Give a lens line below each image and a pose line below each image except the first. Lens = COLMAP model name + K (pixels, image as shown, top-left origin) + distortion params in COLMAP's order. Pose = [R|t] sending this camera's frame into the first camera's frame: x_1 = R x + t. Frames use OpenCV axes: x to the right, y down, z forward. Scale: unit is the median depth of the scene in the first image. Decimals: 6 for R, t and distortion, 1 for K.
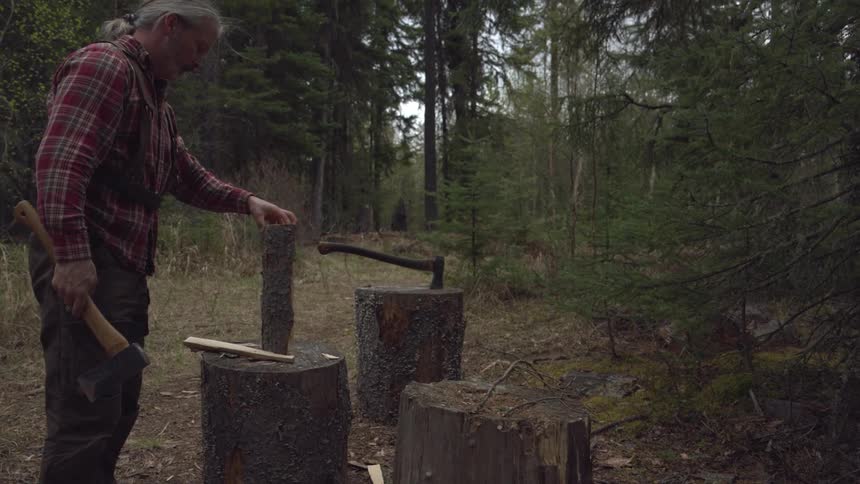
lens RADIAL K [[1219.5, 0, 430.0], [0, 1219.5, 242.0], [0, 0, 1]] dist [0.000798, 0.027267]
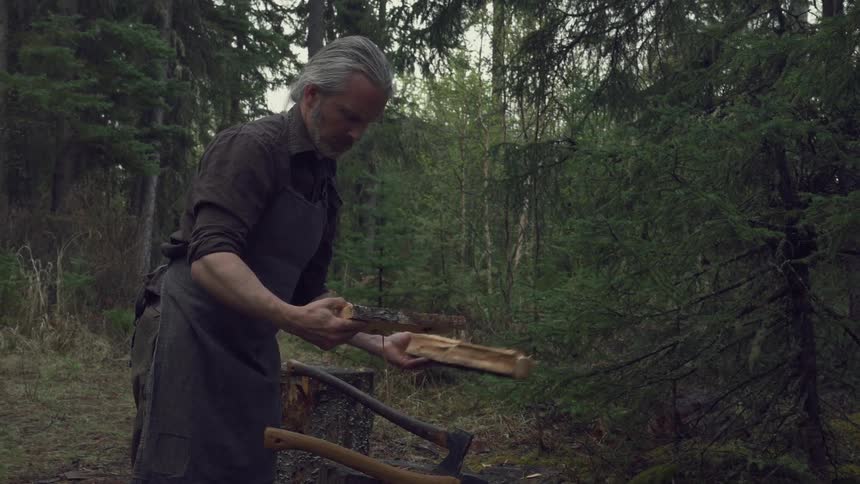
lens RADIAL K [[1219.5, 0, 430.0], [0, 1219.5, 242.0], [0, 0, 1]] dist [0.000798, 0.027267]
pose [[0.997473, 0.023383, 0.067087, 0.020164], [-0.019034, 0.997720, -0.064744, 0.009142], [-0.068447, 0.063303, 0.995644, 0.311769]]
